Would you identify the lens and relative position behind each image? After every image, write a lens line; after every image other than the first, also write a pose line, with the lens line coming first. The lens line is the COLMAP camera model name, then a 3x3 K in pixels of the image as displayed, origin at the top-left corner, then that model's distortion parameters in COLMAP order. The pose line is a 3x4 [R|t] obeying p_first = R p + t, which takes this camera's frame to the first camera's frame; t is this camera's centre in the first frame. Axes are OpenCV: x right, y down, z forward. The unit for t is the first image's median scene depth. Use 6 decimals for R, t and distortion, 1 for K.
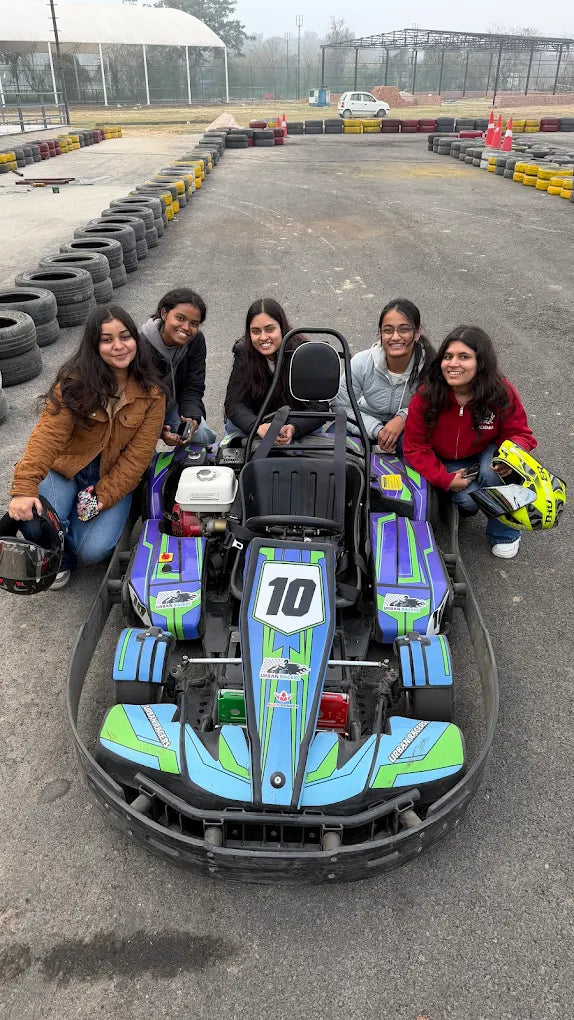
lens RADIAL K [[674.0, 0, 279.3], [0, 674.0, 502.1], [0, 0, 1]] dist [0.052159, -0.008812]
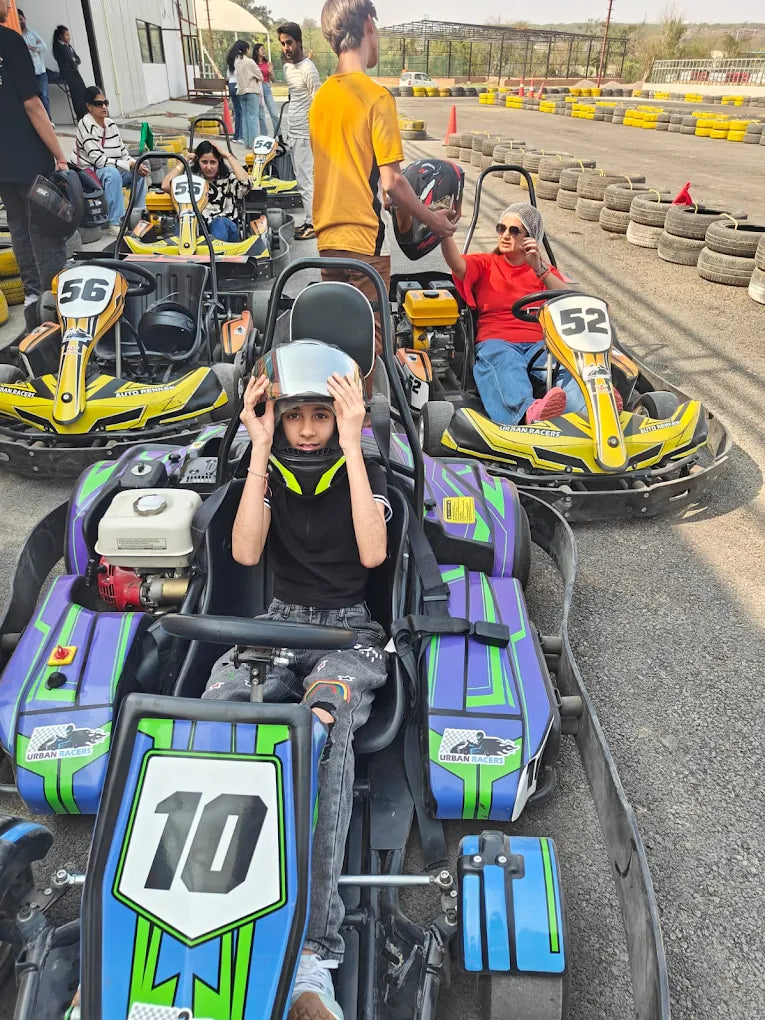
lens RADIAL K [[693.0, 0, 376.5], [0, 693.0, 506.7], [0, 0, 1]] dist [-0.024522, 0.013906]
pose [[0.999546, -0.003126, 0.029974, 0.109619], [0.002370, 0.999679, 0.025208, -0.078576], [-0.030043, -0.025126, 0.999233, 0.558743]]
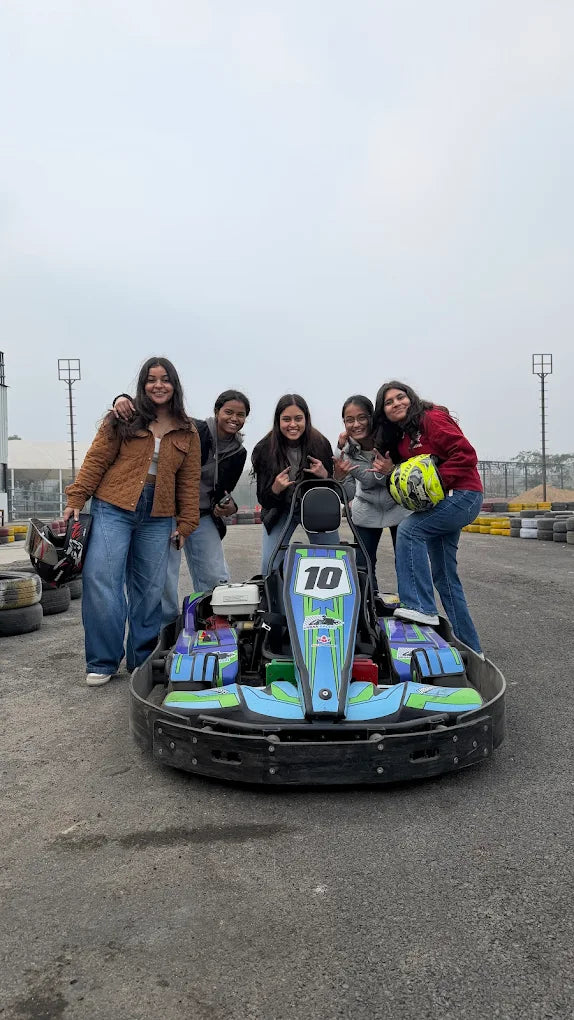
lens RADIAL K [[674.0, 0, 279.9], [0, 674.0, 492.3], [0, 0, 1]] dist [0.052159, -0.008812]
pose [[0.999161, -0.016999, 0.037273, -0.106264], [0.033949, 0.852821, -0.521099, 0.646644], [-0.022929, 0.521927, 0.852682, -0.157018]]
